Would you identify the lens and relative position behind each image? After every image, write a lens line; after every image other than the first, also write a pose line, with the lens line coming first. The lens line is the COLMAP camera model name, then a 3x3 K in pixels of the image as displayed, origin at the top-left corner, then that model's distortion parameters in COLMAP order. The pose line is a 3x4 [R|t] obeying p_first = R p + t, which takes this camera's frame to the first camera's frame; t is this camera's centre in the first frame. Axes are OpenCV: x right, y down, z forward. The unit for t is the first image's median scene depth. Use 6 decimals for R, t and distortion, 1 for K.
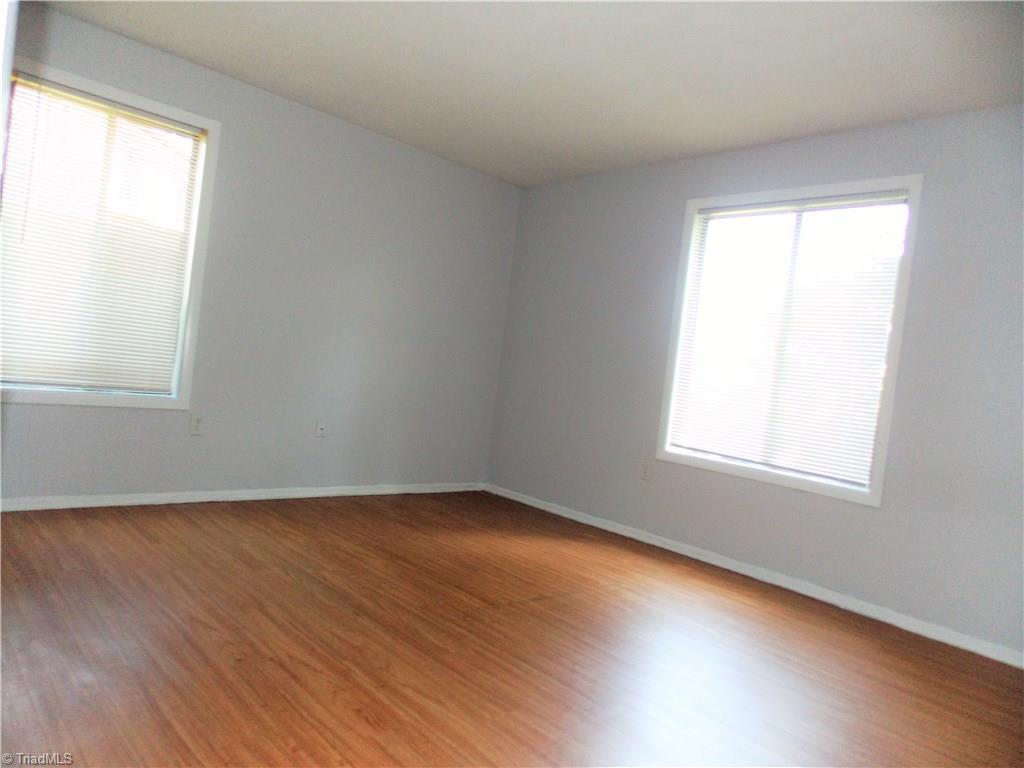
lens RADIAL K [[688.2, 0, 511.9], [0, 688.2, 383.6], [0, 0, 1]] dist [0.025034, -0.016946]
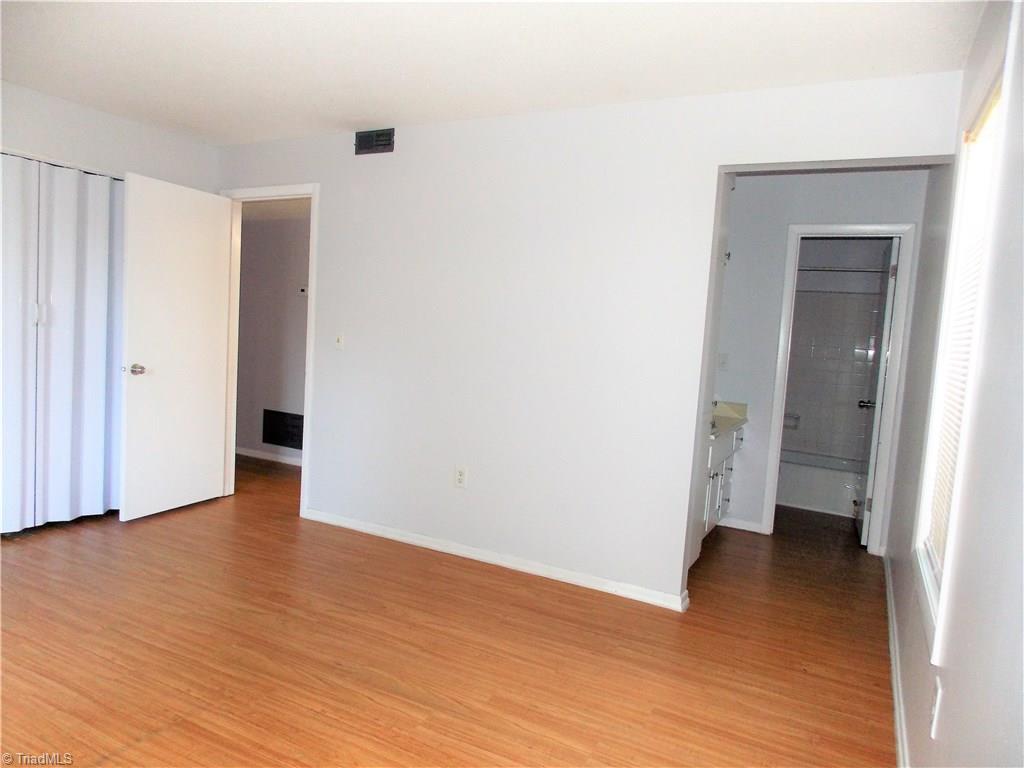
lens RADIAL K [[688.2, 0, 514.7], [0, 688.2, 384.6], [0, 0, 1]] dist [0.025034, -0.016946]
pose [[-0.928481, -0.149708, -0.339869, -0.058541], [-0.180577, 0.981674, 0.060897, -0.179590], [0.324524, 0.117914, -0.938499, 1.988763]]
